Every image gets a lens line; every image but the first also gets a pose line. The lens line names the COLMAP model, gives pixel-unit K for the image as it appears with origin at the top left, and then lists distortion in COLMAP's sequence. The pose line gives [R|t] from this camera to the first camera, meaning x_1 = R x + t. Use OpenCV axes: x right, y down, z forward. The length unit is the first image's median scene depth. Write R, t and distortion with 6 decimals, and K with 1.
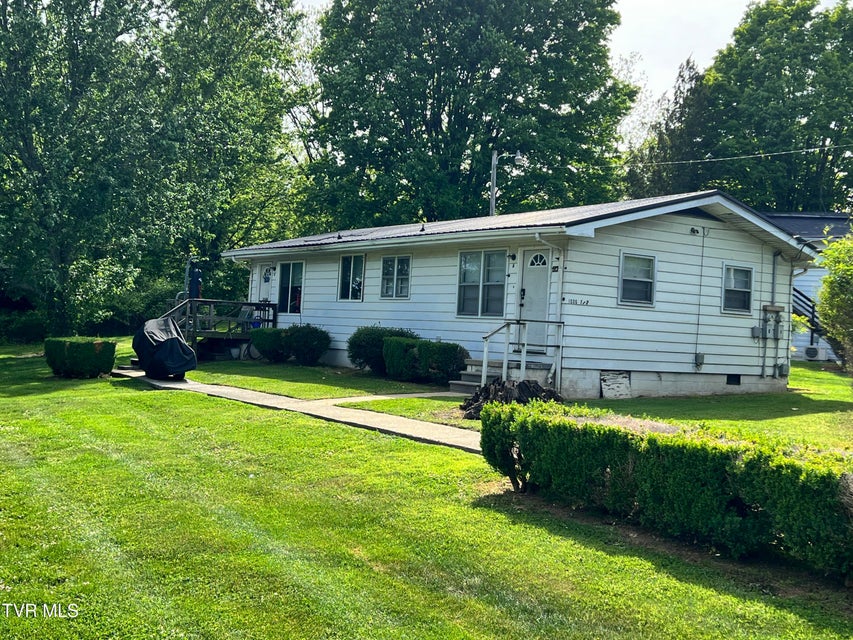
lens RADIAL K [[1057.3, 0, 426.5], [0, 1057.3, 320.0], [0, 0, 1]] dist [-0.012117, -0.026916]
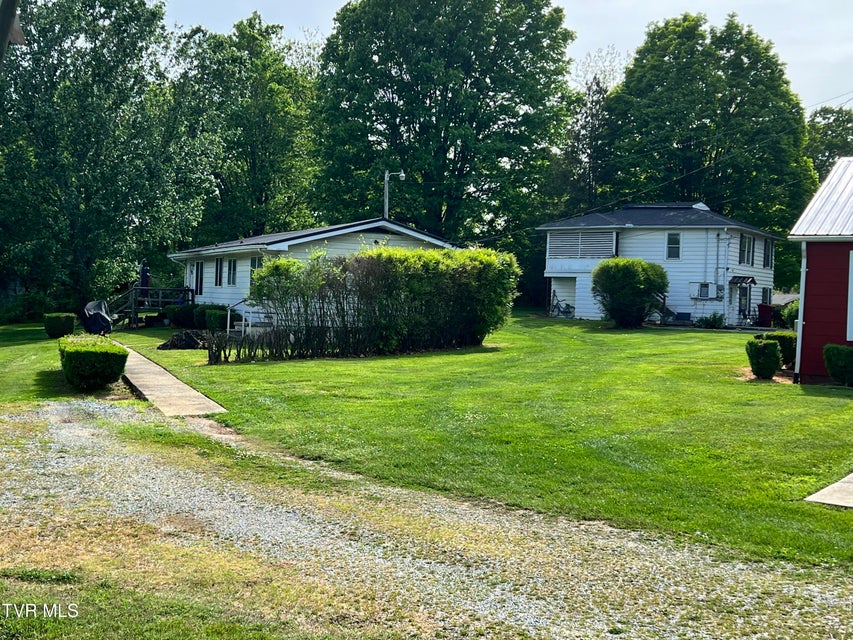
lens RADIAL K [[1117.5, 0, 426.5], [0, 1117.5, 320.0], [0, 0, 1]] dist [0.093953, -0.091403]
pose [[0.979314, -0.015630, -0.201743, 0.537892], [0.020692, 0.999521, 0.023005, -0.001166], [0.201287, -0.026704, 0.979168, -0.539501]]
